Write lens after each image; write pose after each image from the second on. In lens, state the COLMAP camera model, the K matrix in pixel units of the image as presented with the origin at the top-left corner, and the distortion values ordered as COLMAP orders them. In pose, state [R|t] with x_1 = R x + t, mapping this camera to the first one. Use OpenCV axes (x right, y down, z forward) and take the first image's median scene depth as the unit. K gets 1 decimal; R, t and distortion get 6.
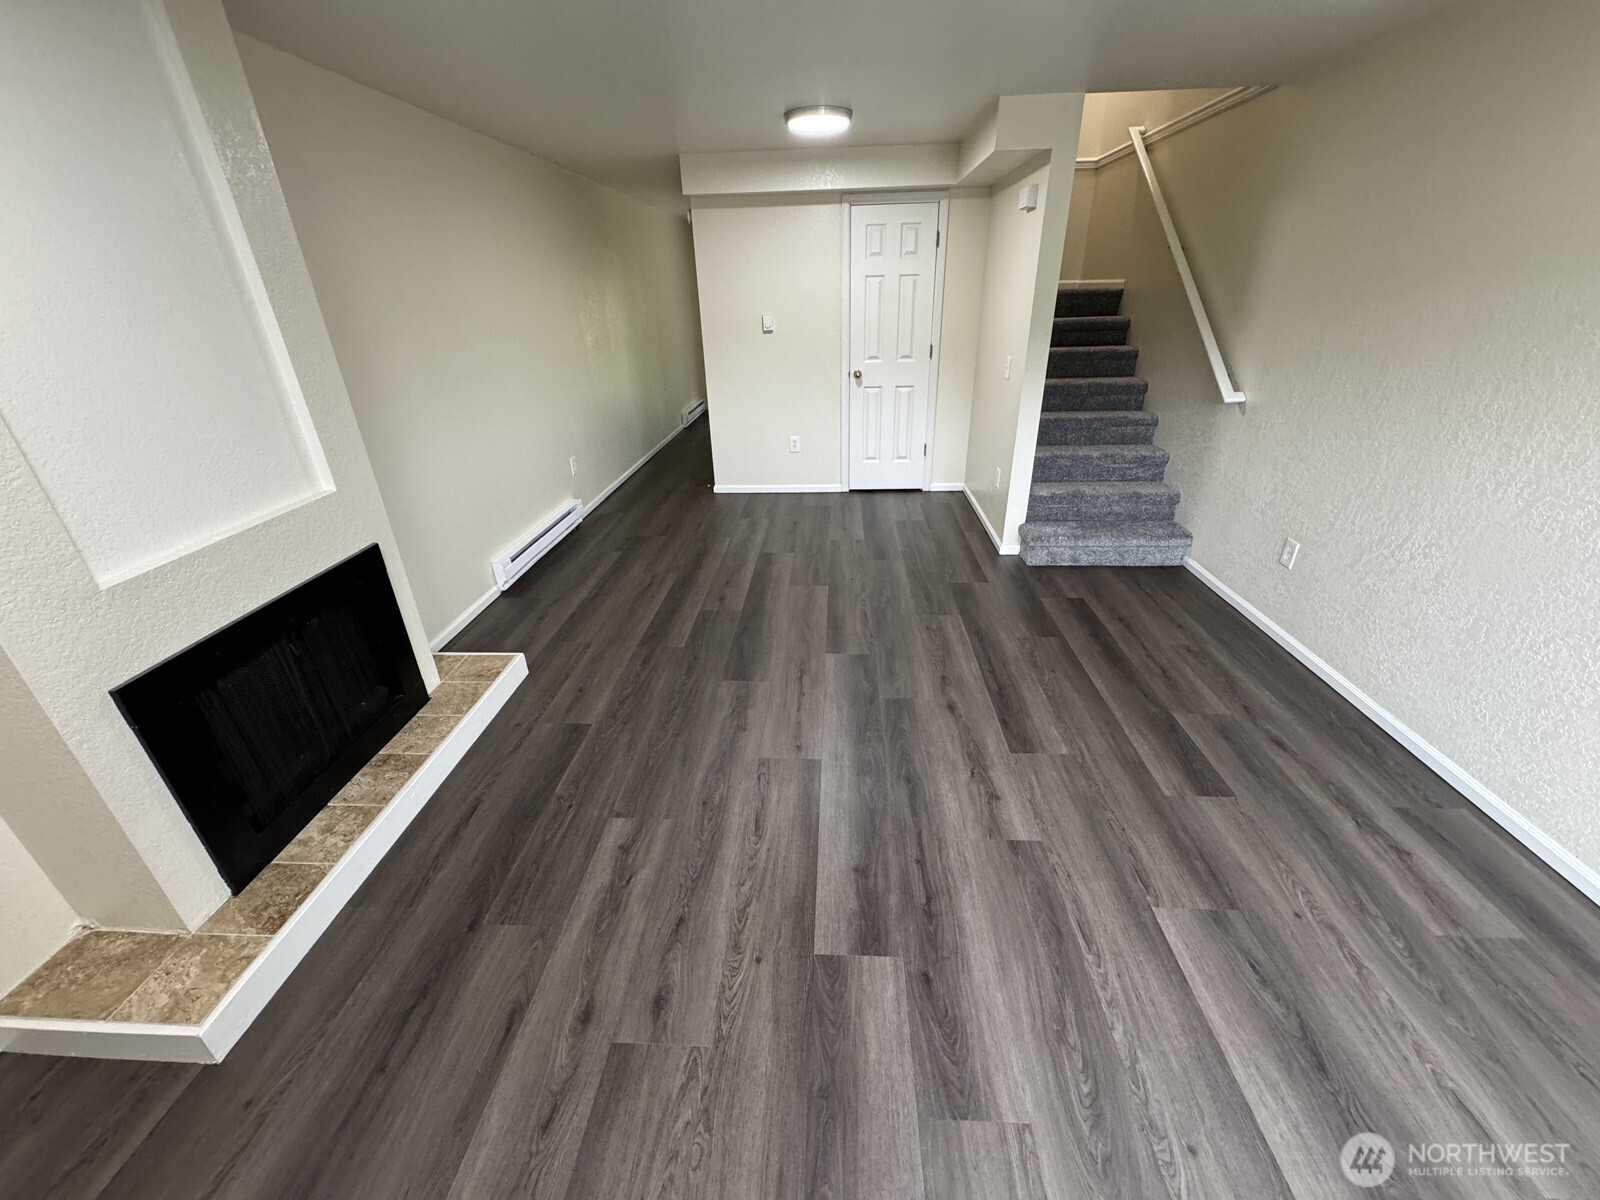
lens RADIAL K [[640.3, 0, 797.3], [0, 640.3, 596.8], [0, 0, 1]] dist [-0.002537, -0.000083]
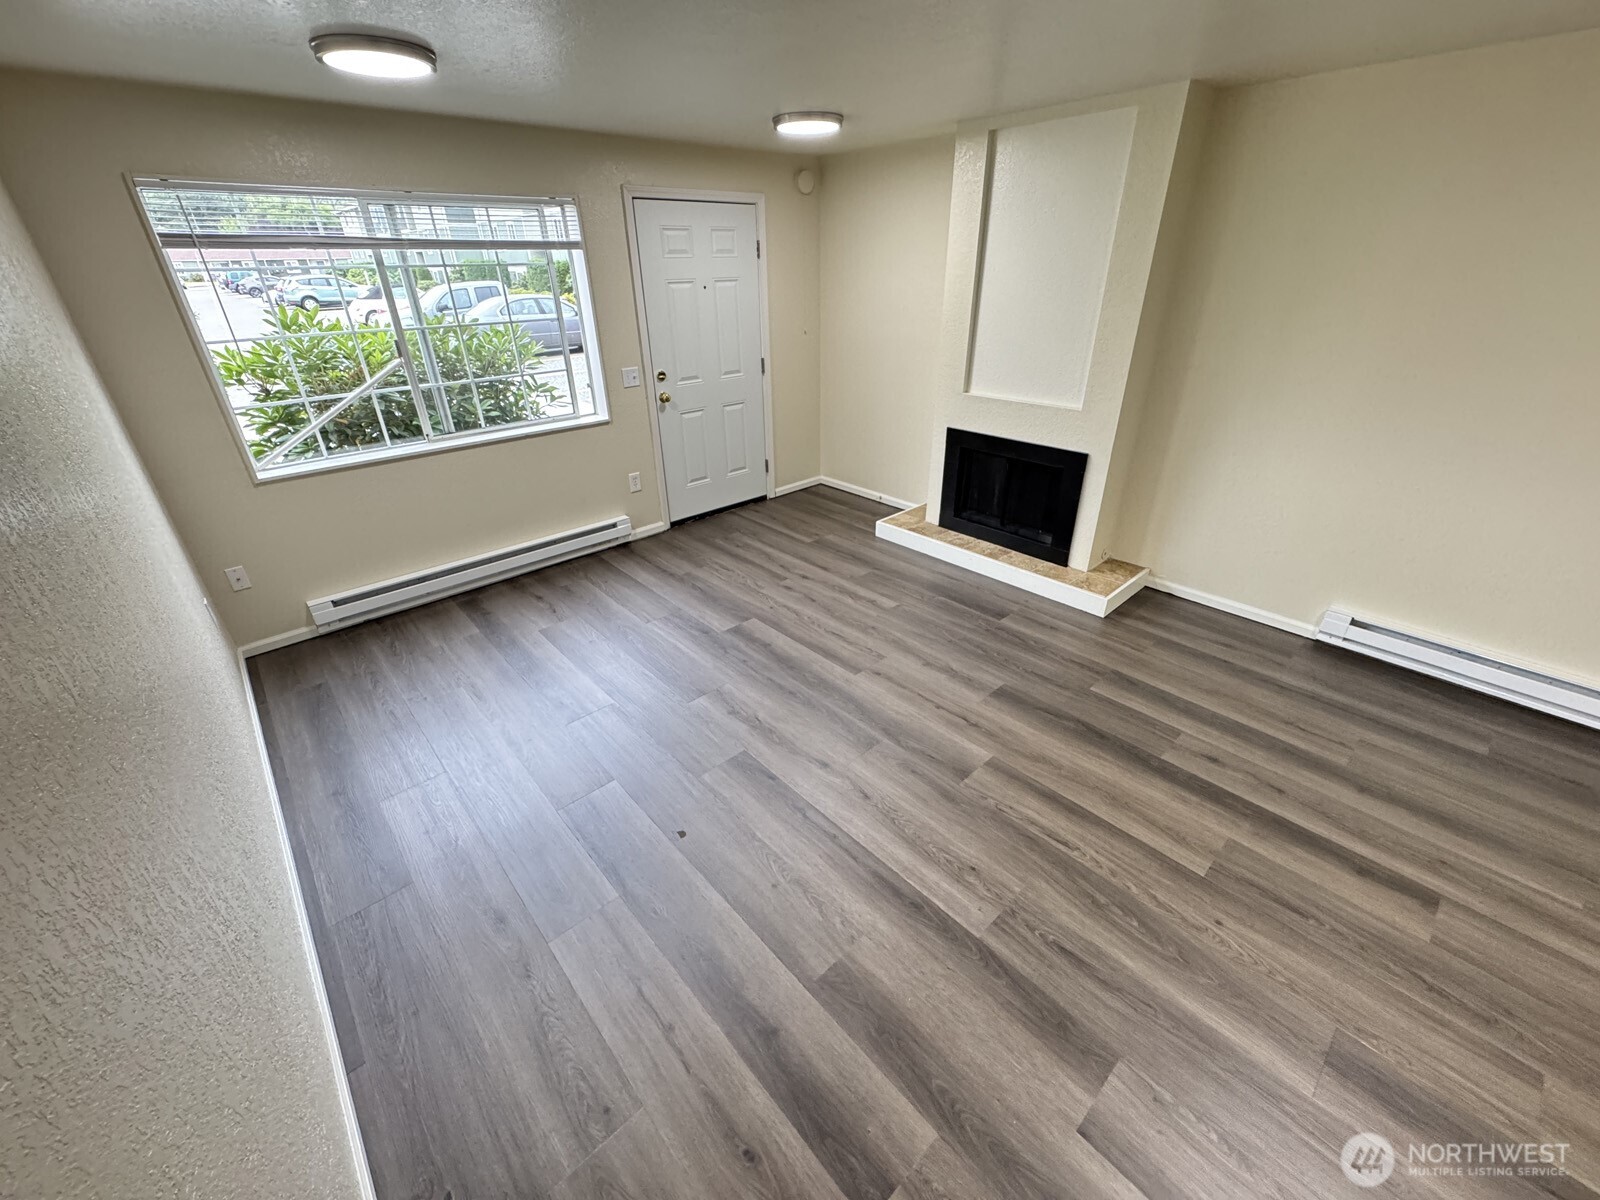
lens RADIAL K [[640.3, 0, 801.1], [0, 640.3, 595.7], [0, 0, 1]] dist [-0.002537, -0.000083]
pose [[-0.699241, 0.365735, -0.614248, 0.756430], [-0.281204, 0.649245, 0.706686, -0.650835], [0.657257, 0.666873, -0.351132, 1.144769]]
